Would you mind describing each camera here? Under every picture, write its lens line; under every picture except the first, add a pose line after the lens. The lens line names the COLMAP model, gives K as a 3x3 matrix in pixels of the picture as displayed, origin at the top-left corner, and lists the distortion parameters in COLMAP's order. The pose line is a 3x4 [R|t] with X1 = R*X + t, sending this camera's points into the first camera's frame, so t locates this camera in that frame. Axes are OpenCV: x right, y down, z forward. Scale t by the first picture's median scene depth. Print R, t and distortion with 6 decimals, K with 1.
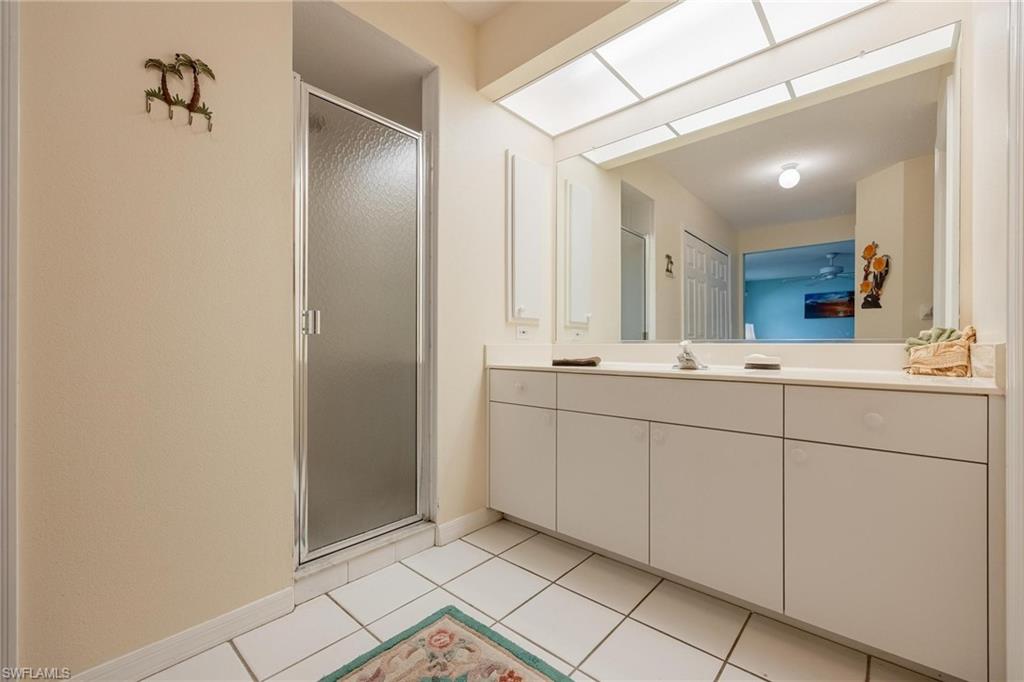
lens RADIAL K [[422.5, 0, 512.0], [0, 422.5, 341.0], [0, 0, 1]] dist [0.000270, -0.000042]
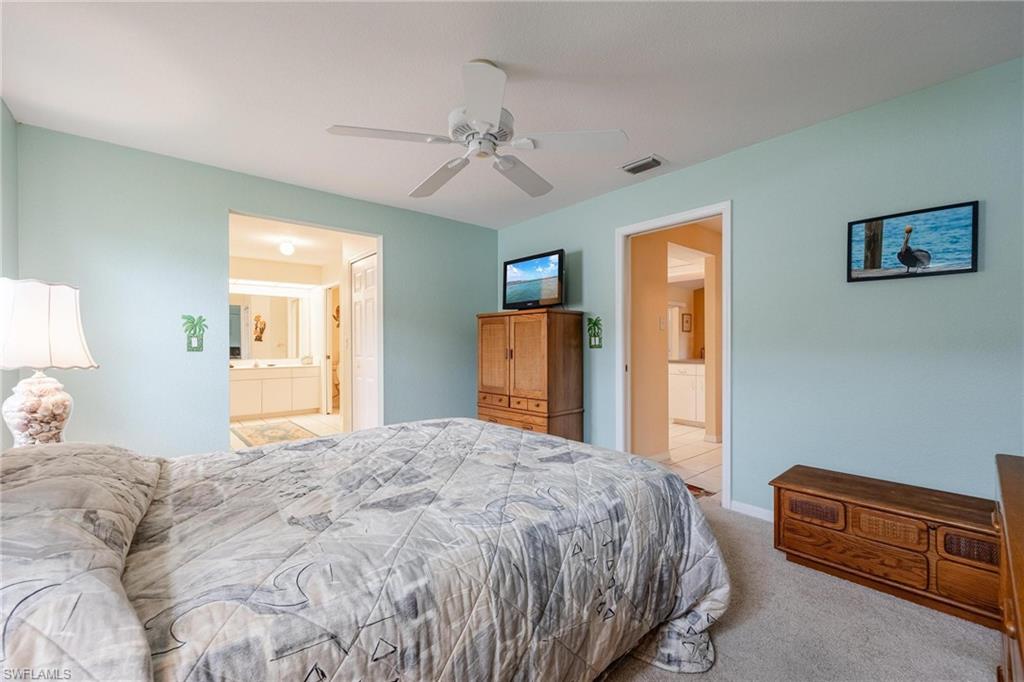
lens RADIAL K [[422.5, 0, 512.0], [0, 422.5, 341.0], [0, 0, 1]] dist [0.000270, -0.000042]
pose [[0.127939, 0.010285, 0.991729, -1.503422], [-0.016892, 0.999824, -0.008190, -0.083957], [-0.991638, -0.015704, 0.128090, -0.857020]]
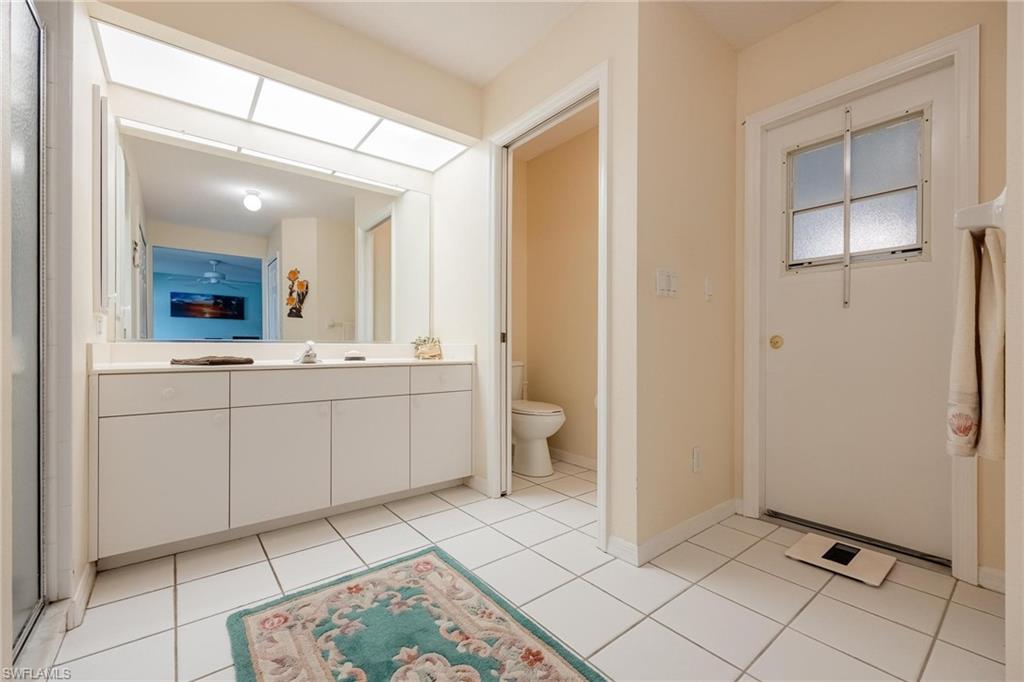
lens RADIAL K [[422.5, 0, 512.0], [0, 422.5, 341.0], [0, 0, 1]] dist [0.000270, -0.000042]
pose [[0.161151, 0.012407, 0.986852, -0.388858], [-0.018292, 0.999787, -0.009582, -0.000041], [-0.986760, -0.016508, 0.161344, 0.086488]]
